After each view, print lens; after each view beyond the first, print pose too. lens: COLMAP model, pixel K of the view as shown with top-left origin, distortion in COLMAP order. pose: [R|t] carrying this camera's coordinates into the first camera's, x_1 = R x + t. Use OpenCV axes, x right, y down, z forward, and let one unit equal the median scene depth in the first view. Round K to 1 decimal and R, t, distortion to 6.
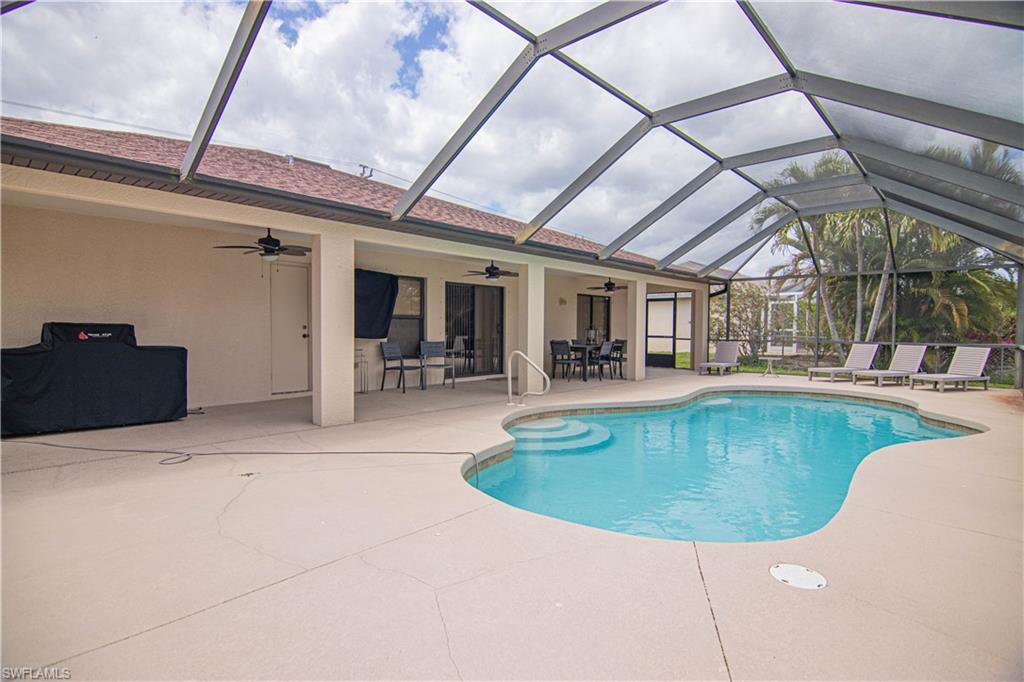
lens RADIAL K [[518.3, 0, 509.2], [0, 518.3, 333.8], [0, 0, 1]] dist [0.025220, 0.000054]
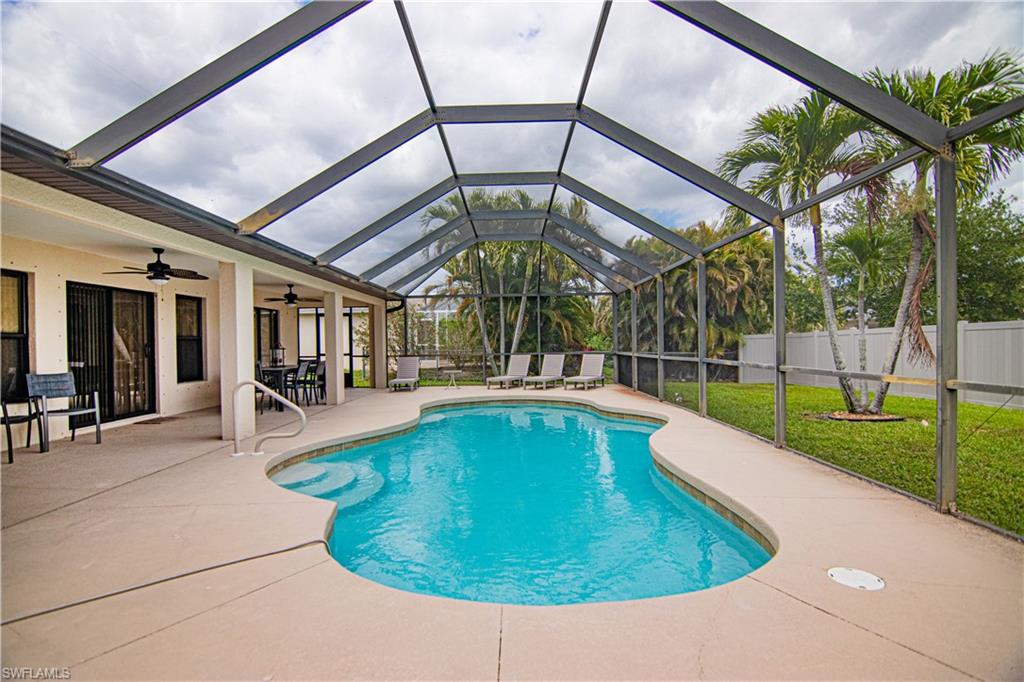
lens RADIAL K [[521.1, 0, 508.1], [0, 521.1, 345.0], [0, 0, 1]] dist [-0.003754, -0.013173]
pose [[0.748382, -0.020389, 0.662954, -0.127707], [0.026781, 0.999641, 0.000512, -0.004716], [-0.662727, 0.017371, 0.748660, 0.134587]]
